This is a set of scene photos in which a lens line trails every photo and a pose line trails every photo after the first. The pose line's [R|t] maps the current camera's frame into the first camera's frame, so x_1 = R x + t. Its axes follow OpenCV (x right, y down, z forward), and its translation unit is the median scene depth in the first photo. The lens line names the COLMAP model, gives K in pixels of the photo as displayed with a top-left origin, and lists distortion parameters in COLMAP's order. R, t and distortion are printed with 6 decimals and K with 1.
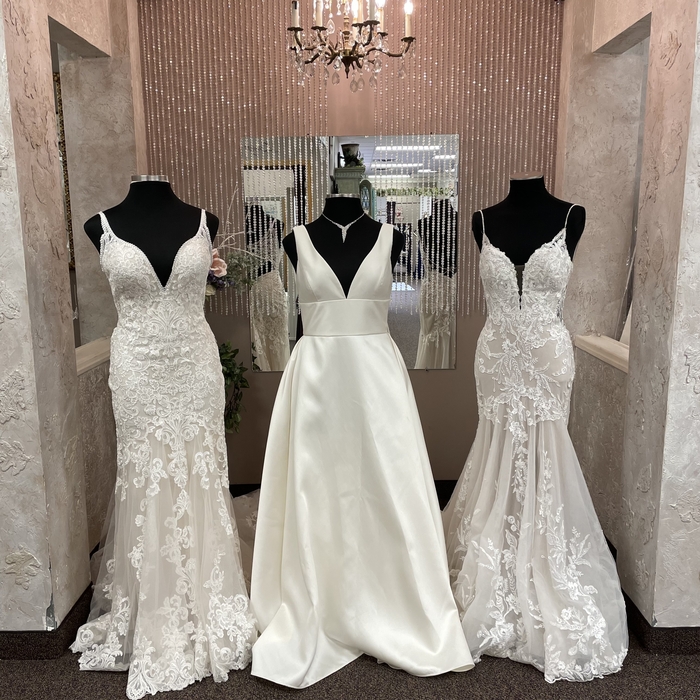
lens RADIAL K [[647.1, 0, 358.7], [0, 647.1, 350.1], [0, 0, 1]] dist [0.095475, -0.090503]
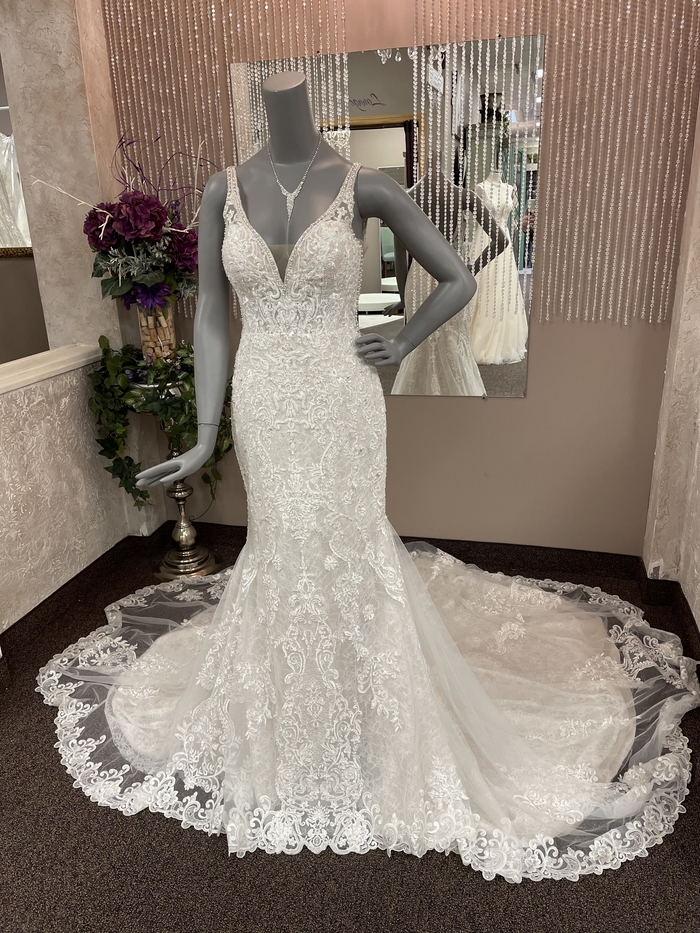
lens RADIAL K [[662.1, 0, 356.7], [0, 662.1, 458.6], [0, 0, 1]] dist [0.074347, -0.092977]
pose [[0.975420, 0.056911, -0.212877, 0.188175], [-0.020046, 0.984985, 0.171475, -0.040180], [0.219439, -0.162992, 0.961915, 0.351593]]
